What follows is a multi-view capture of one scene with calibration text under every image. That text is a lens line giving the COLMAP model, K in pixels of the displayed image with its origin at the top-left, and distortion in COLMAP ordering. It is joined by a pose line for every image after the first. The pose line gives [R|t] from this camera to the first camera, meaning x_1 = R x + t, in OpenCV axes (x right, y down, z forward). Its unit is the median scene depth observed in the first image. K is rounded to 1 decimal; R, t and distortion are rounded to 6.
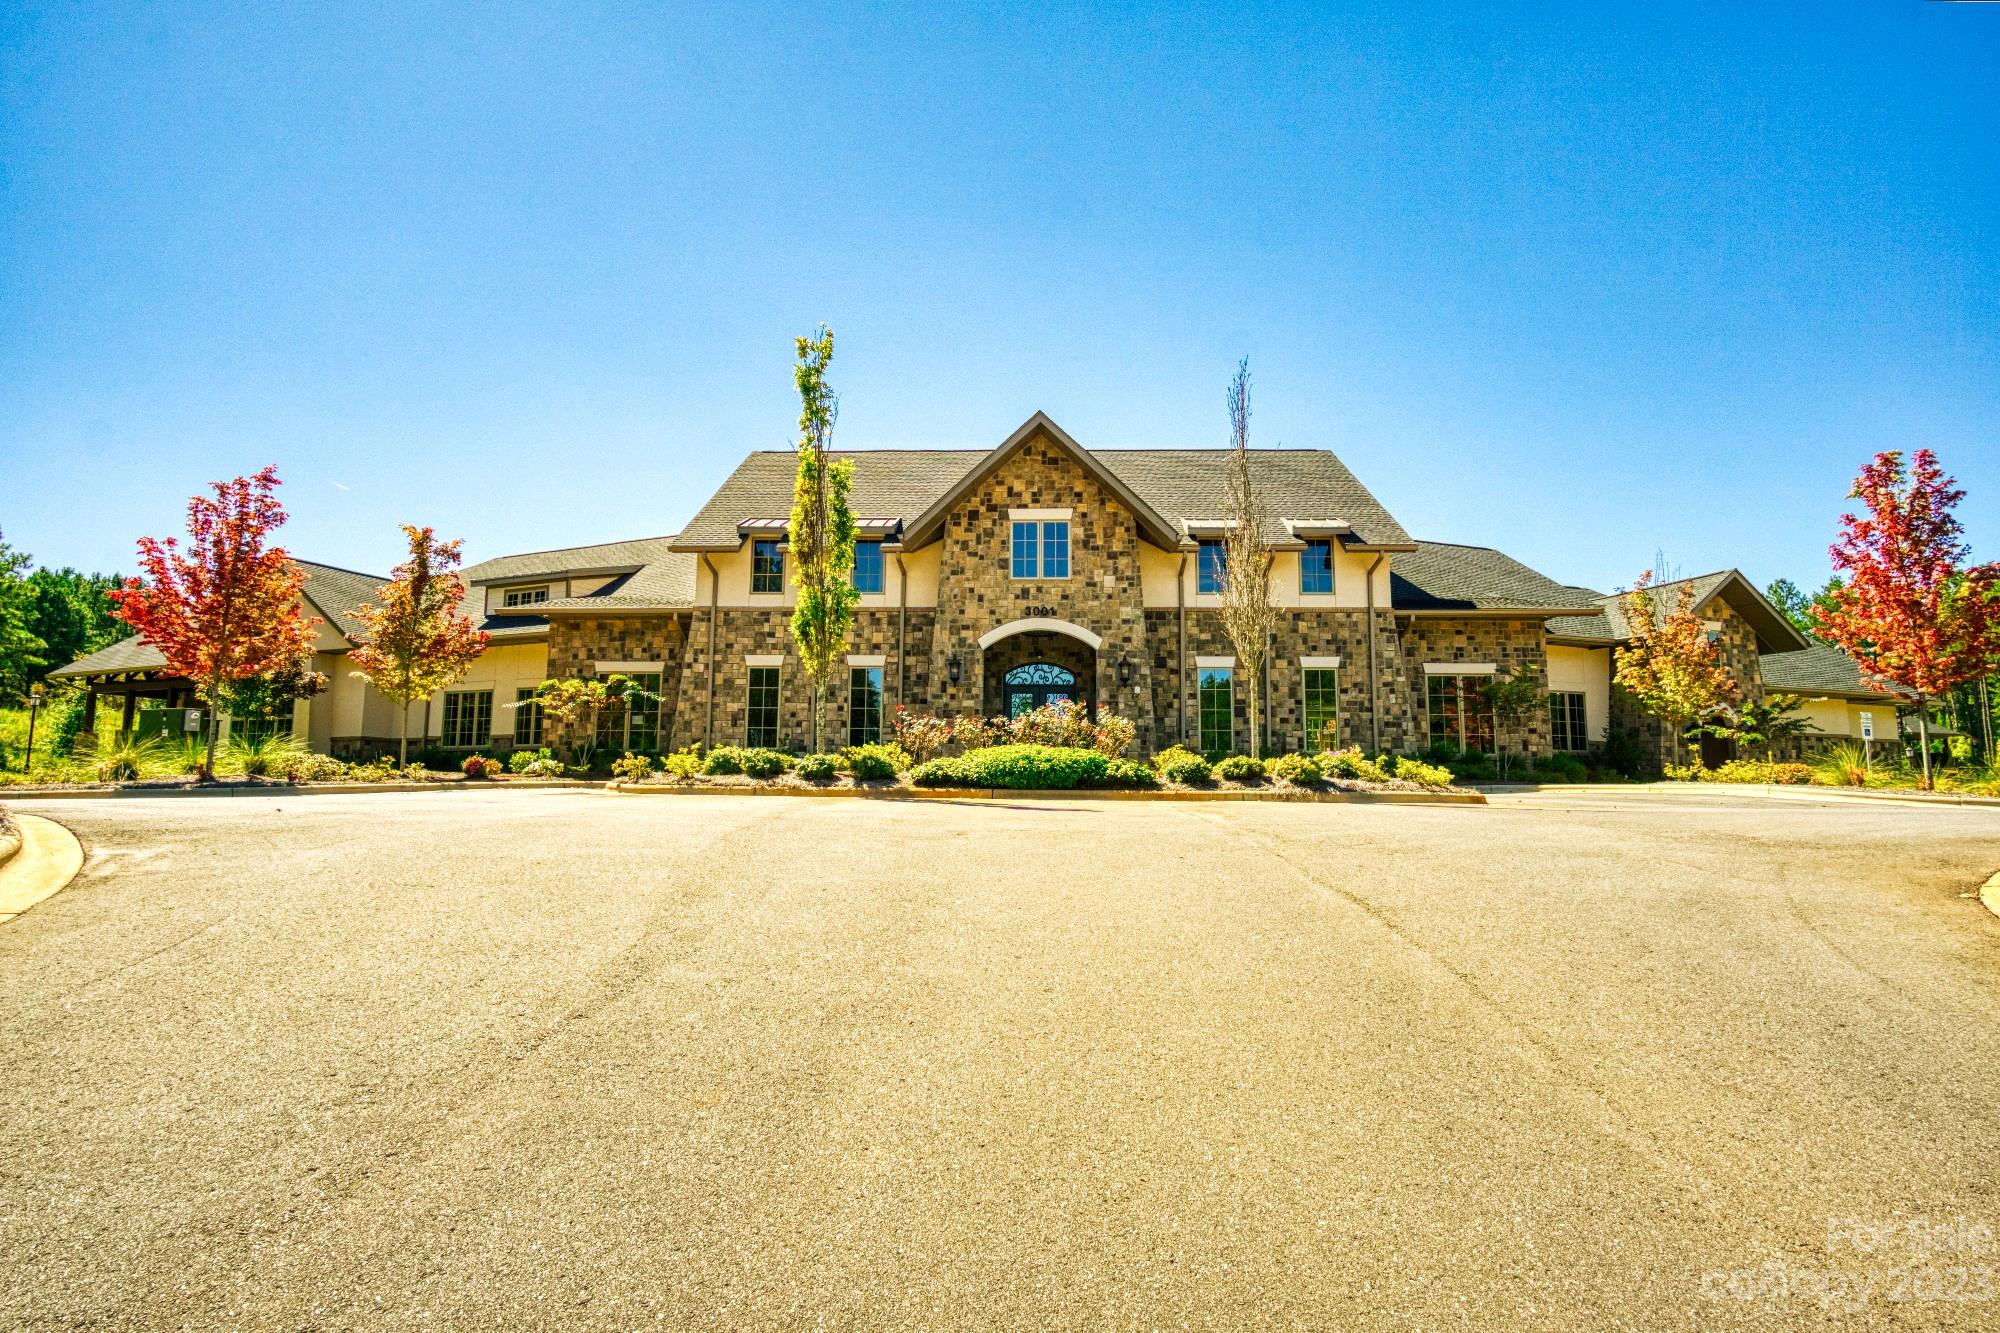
lens RADIAL K [[1062.6, 0, 1001.0], [0, 1062.6, 637.7], [0, 0, 1]] dist [-0.027219, 0.001063]
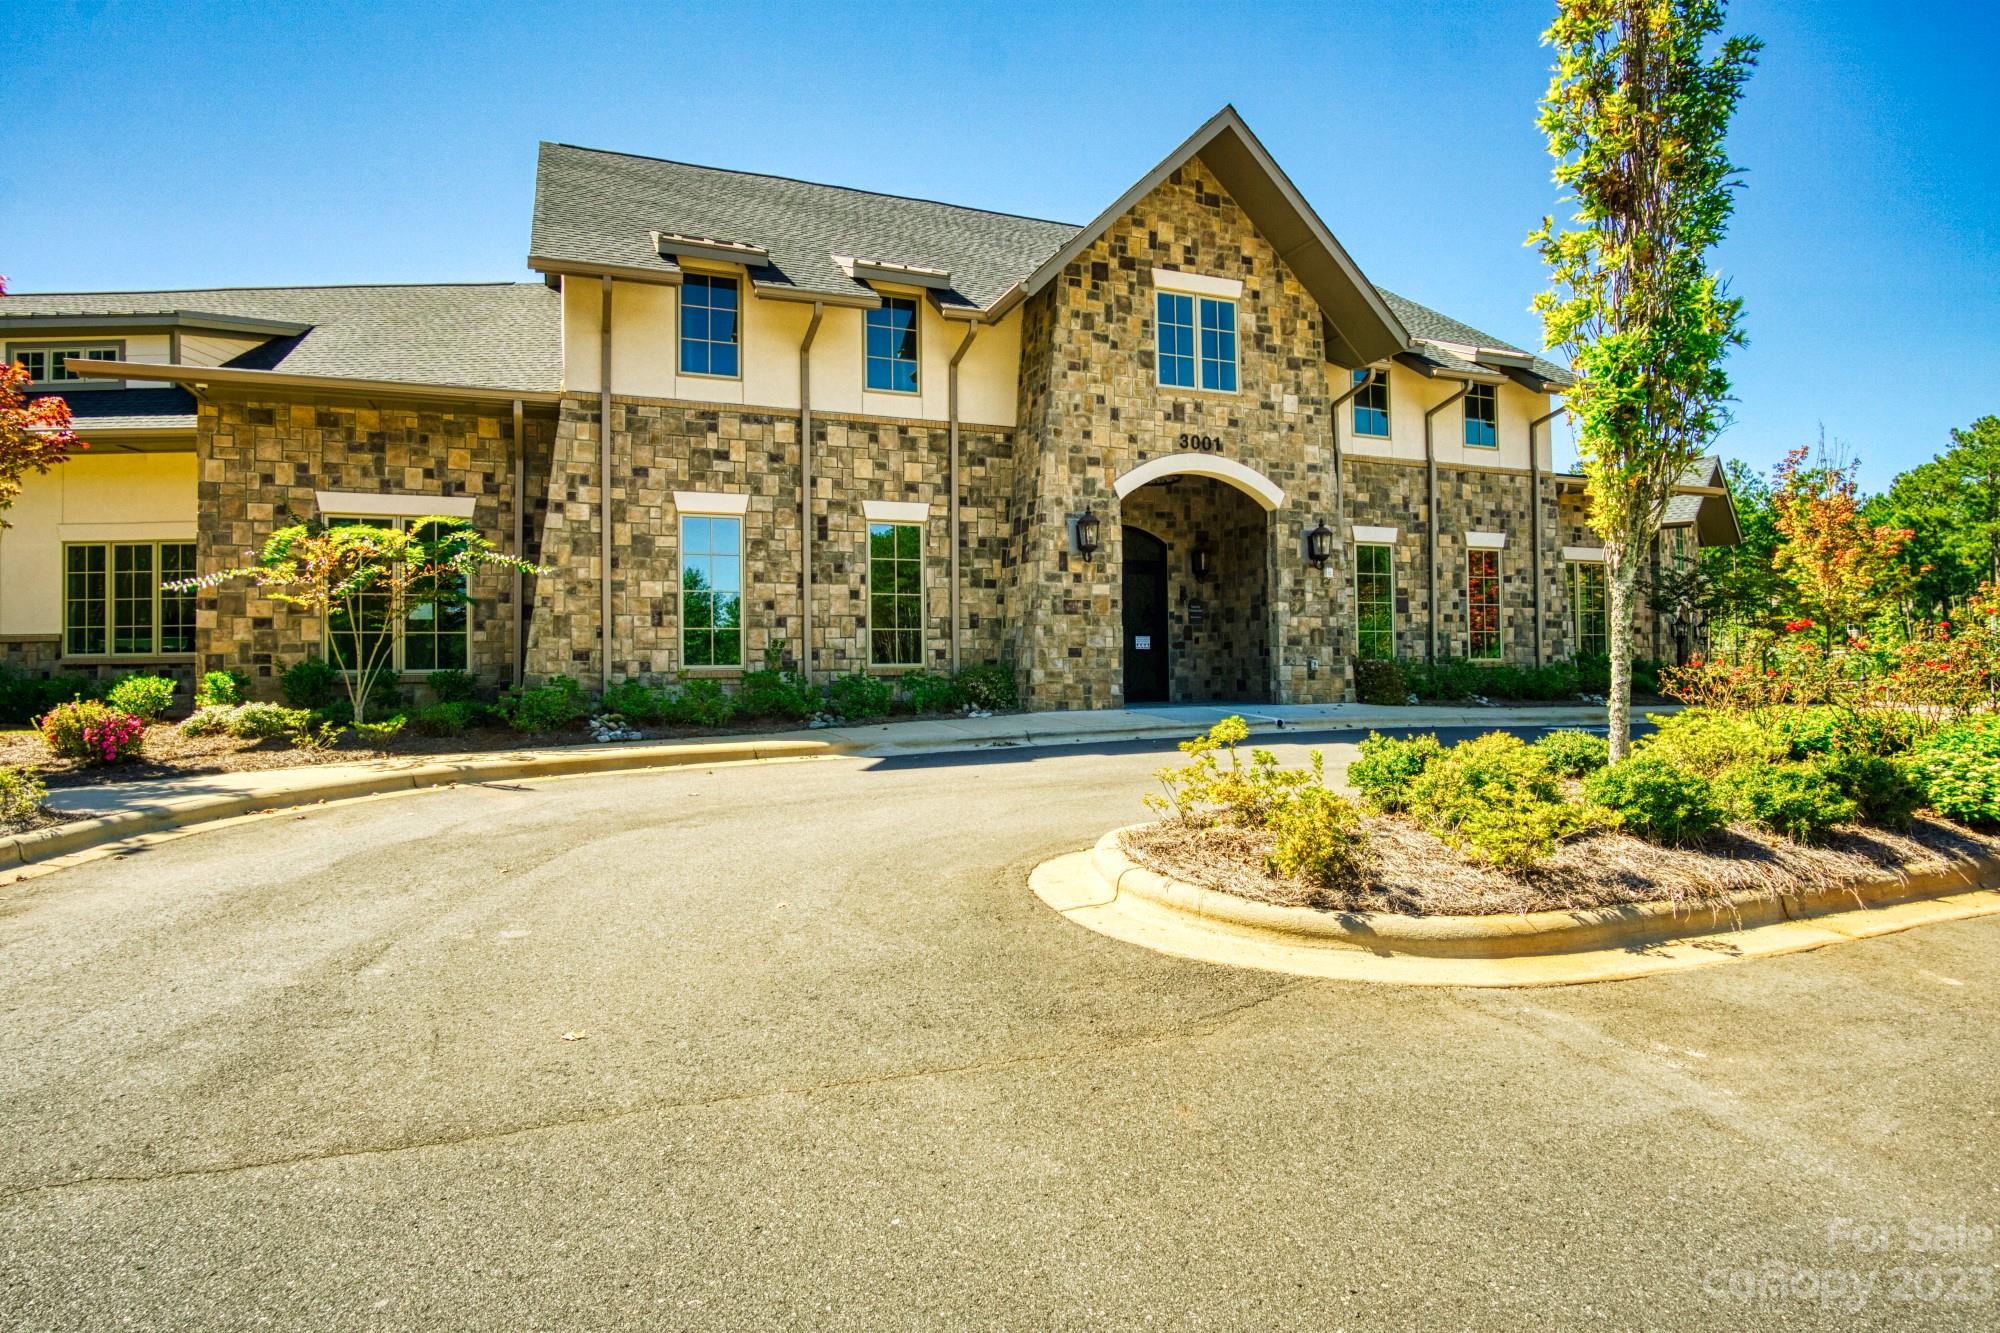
lens RADIAL K [[1062.6, 0, 1001.0], [0, 1062.6, 637.7], [0, 0, 1]] dist [-0.027219, 0.001063]
pose [[0.915562, -0.005132, 0.402144, -0.310060], [-0.042843, 0.992984, 0.110211, 0.024122], [-0.399889, -0.118134, 0.908919, 0.456046]]
